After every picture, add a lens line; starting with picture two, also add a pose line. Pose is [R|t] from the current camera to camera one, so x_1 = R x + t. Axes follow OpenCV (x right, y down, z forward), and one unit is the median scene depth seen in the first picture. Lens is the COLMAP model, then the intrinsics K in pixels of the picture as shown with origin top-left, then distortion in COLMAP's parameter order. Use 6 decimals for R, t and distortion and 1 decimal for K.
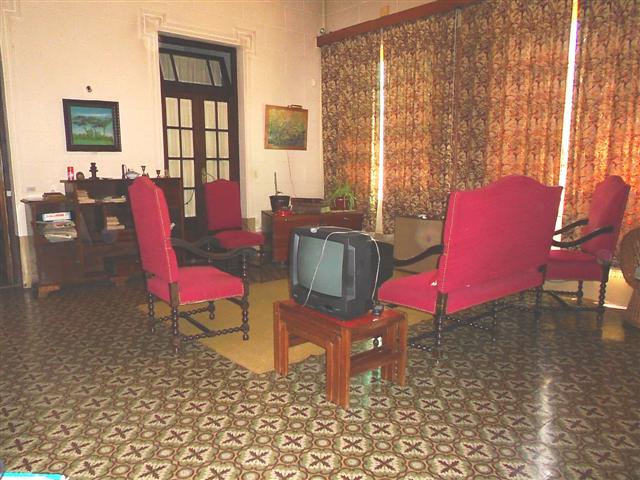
lens RADIAL K [[484.0, 0, 321.2], [0, 484.0, 235.9], [0, 0, 1]] dist [0.003793, 0.008372]
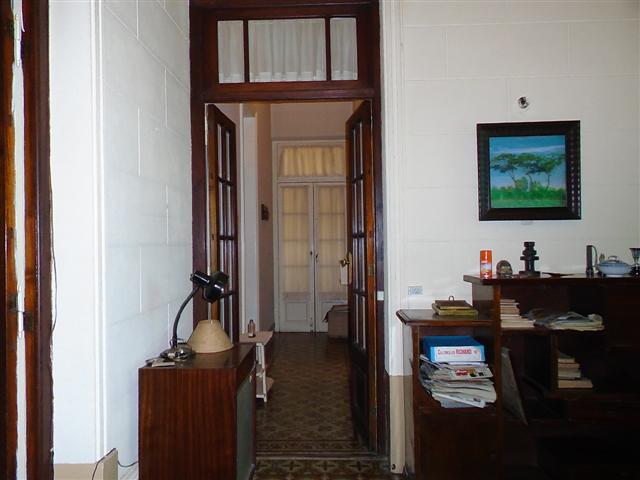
lens RADIAL K [[484.0, 0, 320.3], [0, 484.0, 238.8], [0, 0, 1]] dist [0.003793, 0.008372]
pose [[0.755341, -0.015635, -0.655146, -0.313169], [-0.089174, 0.987964, -0.126390, -0.074660], [0.649237, 0.153890, 0.744856, 0.506043]]
